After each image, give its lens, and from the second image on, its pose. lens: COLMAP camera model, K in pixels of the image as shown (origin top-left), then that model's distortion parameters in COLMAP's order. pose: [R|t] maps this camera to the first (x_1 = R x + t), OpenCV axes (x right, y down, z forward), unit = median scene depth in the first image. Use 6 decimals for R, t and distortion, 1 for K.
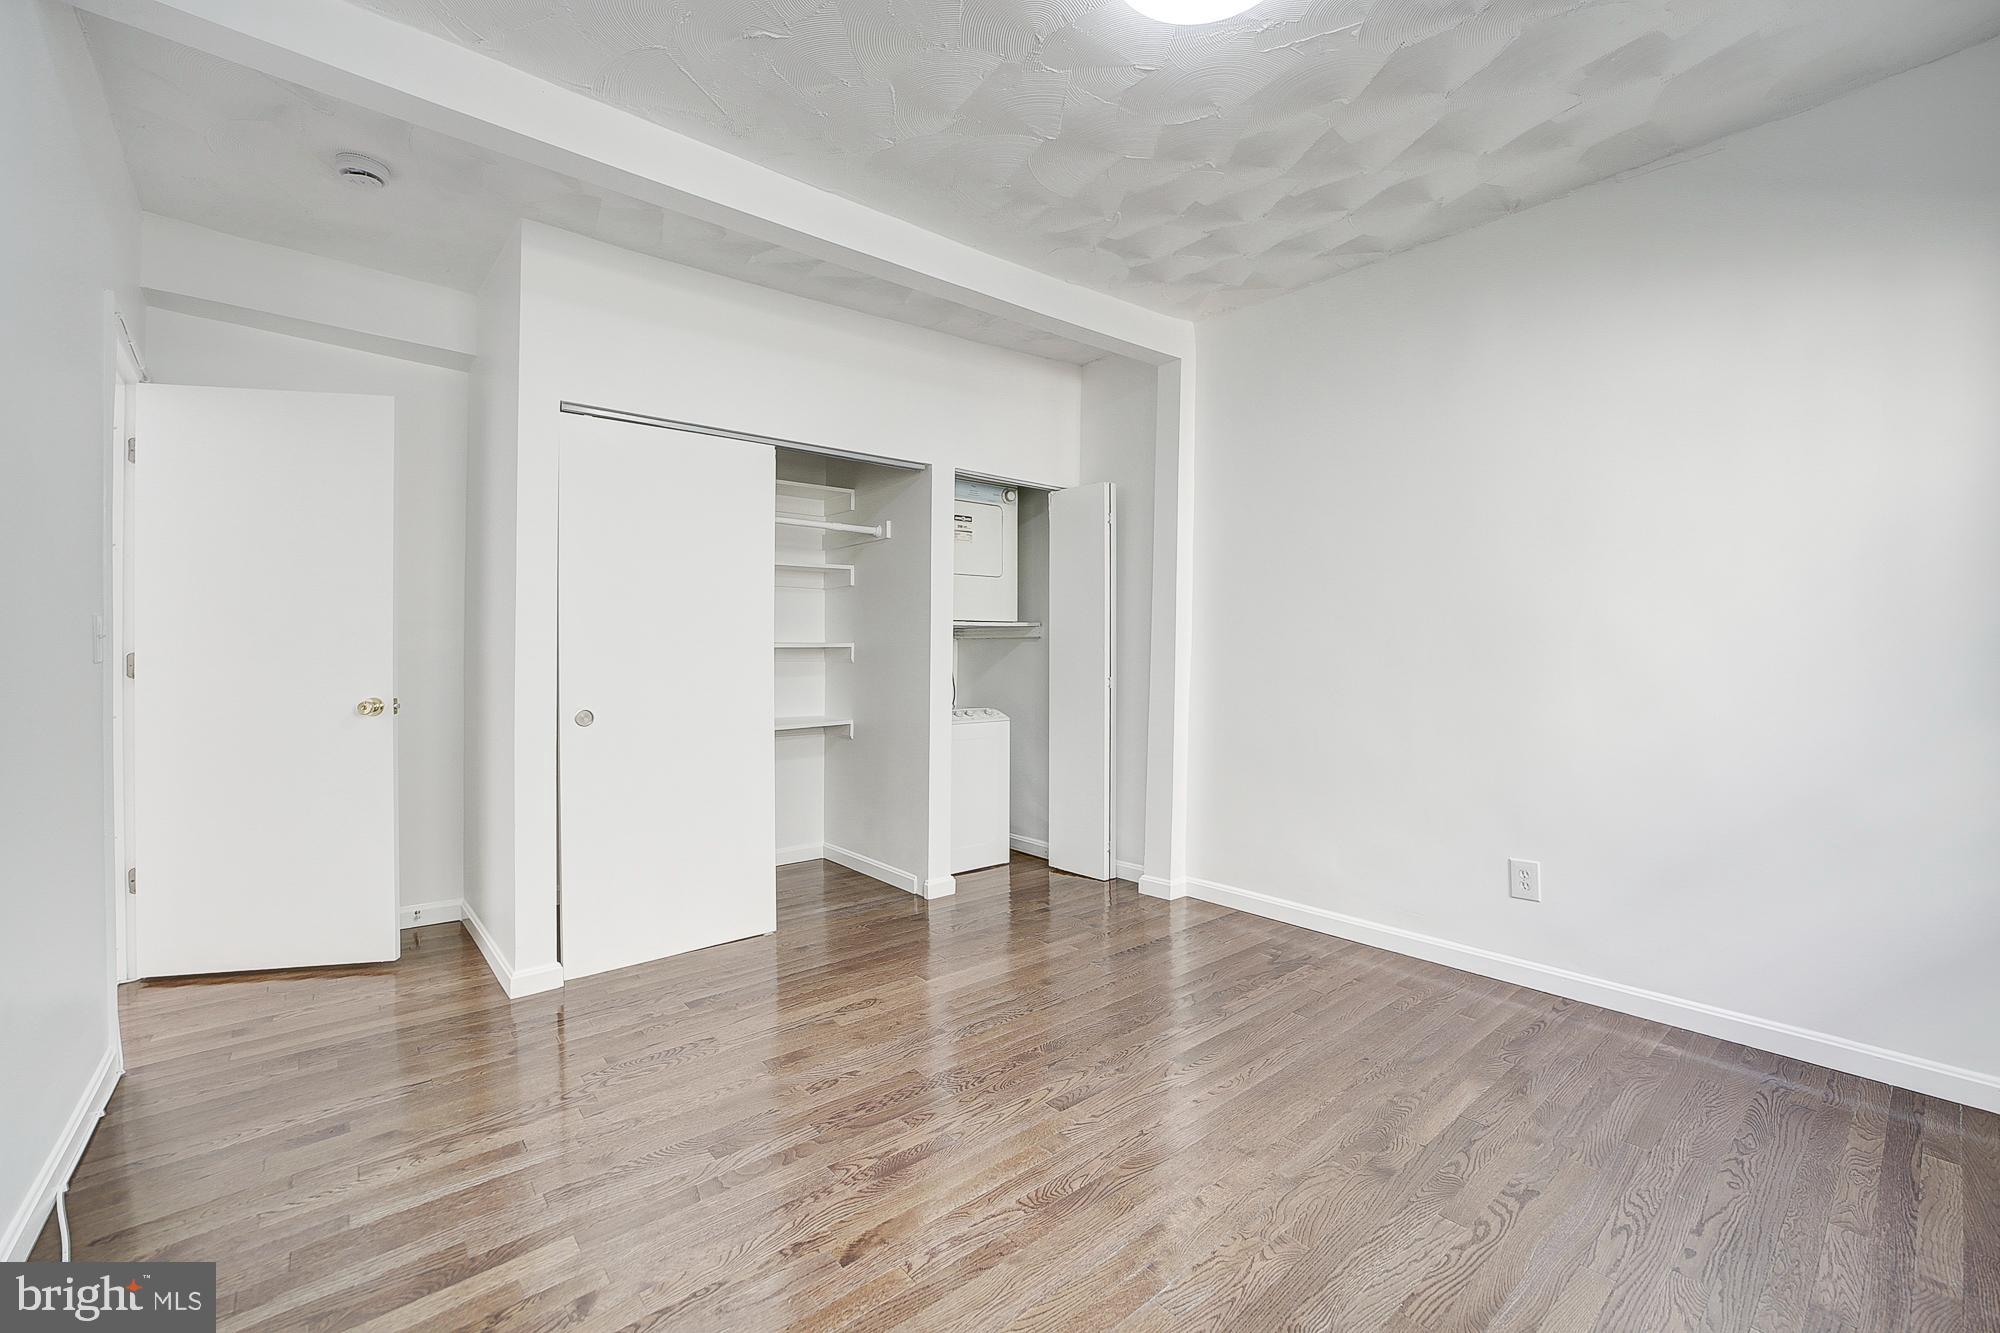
lens RADIAL K [[819.0, 0, 1000.4], [0, 819.0, 662.4], [0, 0, 1]] dist [-0.004036, -0.000142]
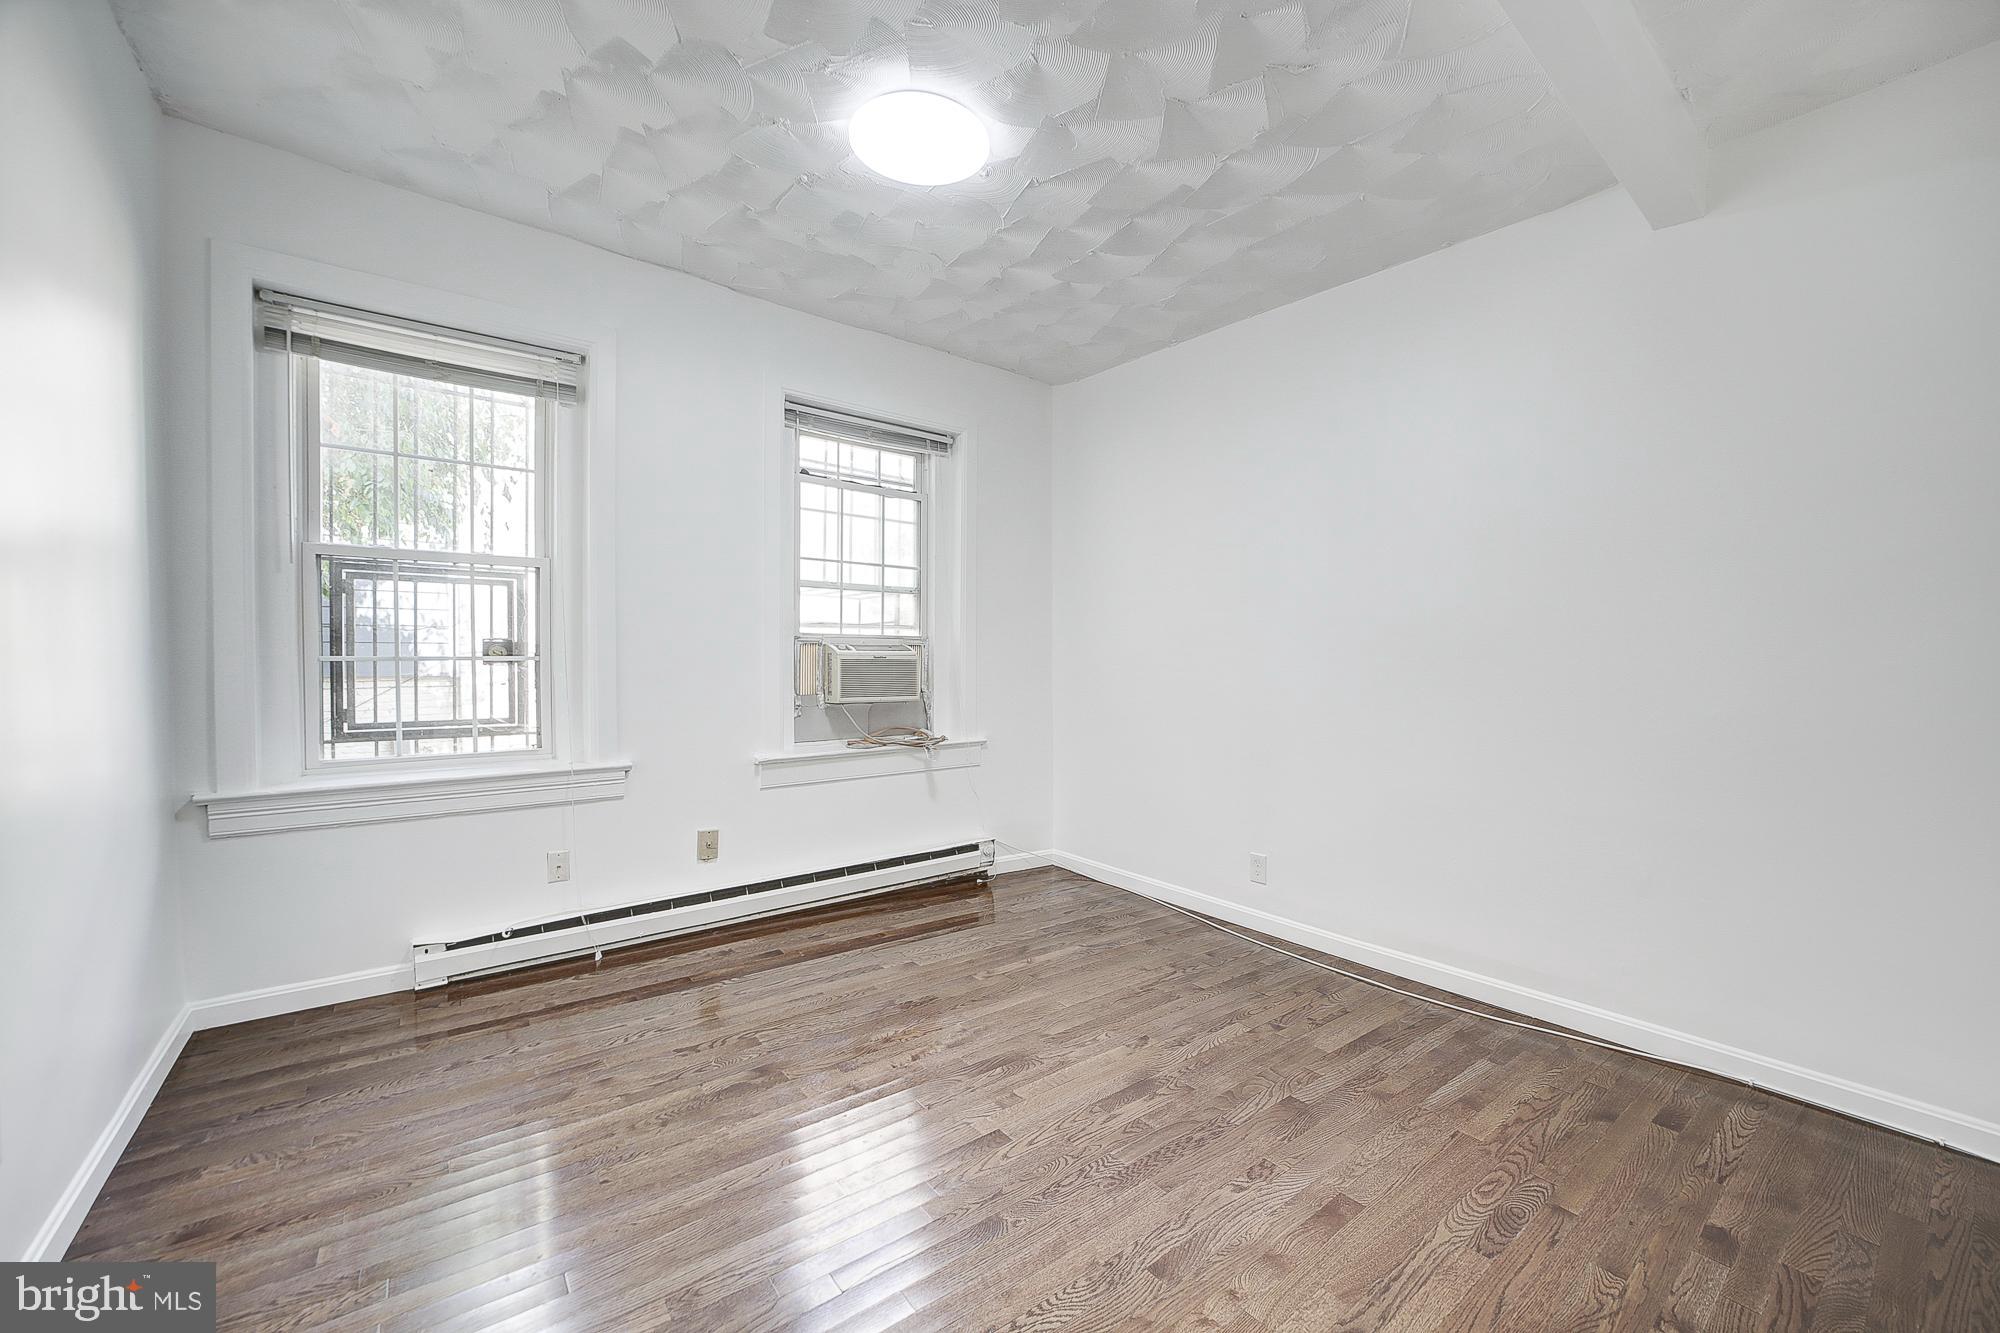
lens RADIAL K [[819.0, 0, 1001.1], [0, 819.0, 667.9], [0, 0, 1]] dist [-0.004036, -0.000142]
pose [[-0.999270, -0.014365, 0.035396, 0.047135], [-0.013654, 0.999701, 0.020266, -0.048334], [-0.035676, 0.019768, -0.999168, 2.187635]]
